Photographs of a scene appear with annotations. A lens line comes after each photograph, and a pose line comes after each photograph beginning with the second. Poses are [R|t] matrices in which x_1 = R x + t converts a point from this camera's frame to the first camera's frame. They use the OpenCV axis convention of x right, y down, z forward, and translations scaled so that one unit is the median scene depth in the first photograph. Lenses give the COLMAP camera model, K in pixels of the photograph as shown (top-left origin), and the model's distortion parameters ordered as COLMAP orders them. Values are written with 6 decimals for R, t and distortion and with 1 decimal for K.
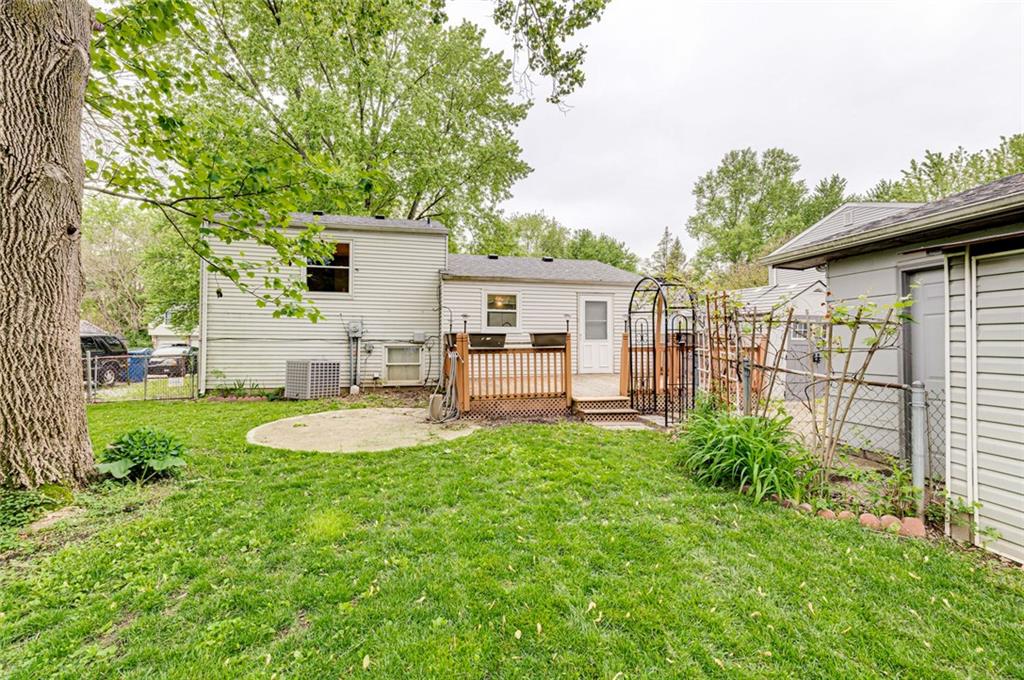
lens RADIAL K [[445.6, 0, 508.4], [0, 445.6, 341.2], [0, 0, 1]] dist [0.007010, -0.001000]
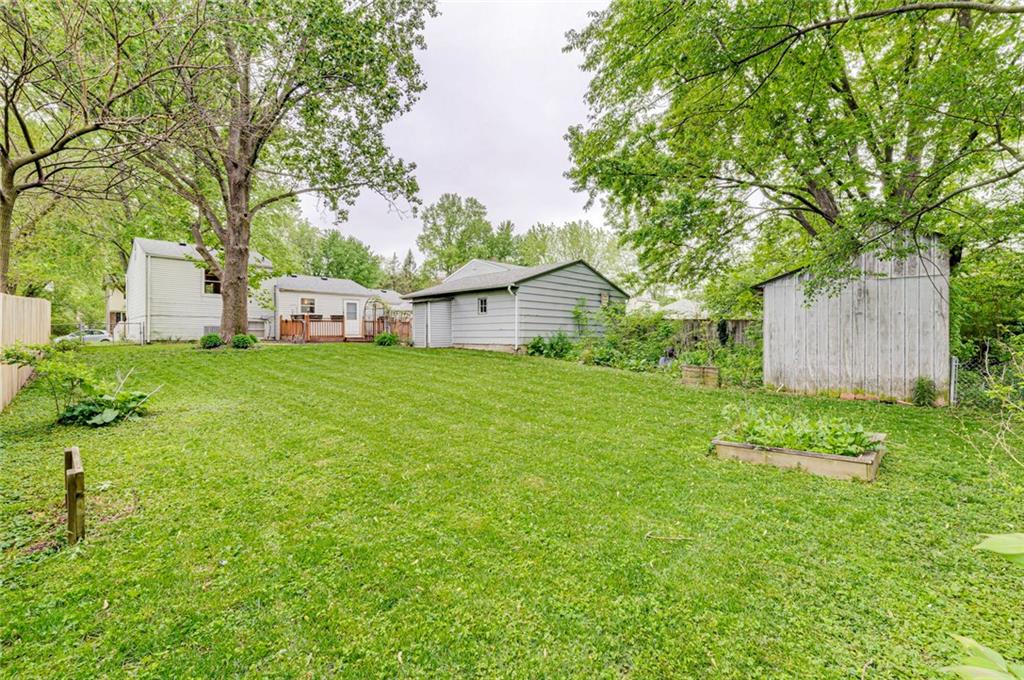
lens RADIAL K [[445.6, 0, 506.9], [0, 445.6, 337.7], [0, 0, 1]] dist [0.007010, -0.001000]
pose [[0.852806, 0.000015, 0.522228, -0.071005], [-0.006818, 0.999915, 0.011106, 0.012876], [-0.522184, -0.013032, 0.852733, -0.304889]]
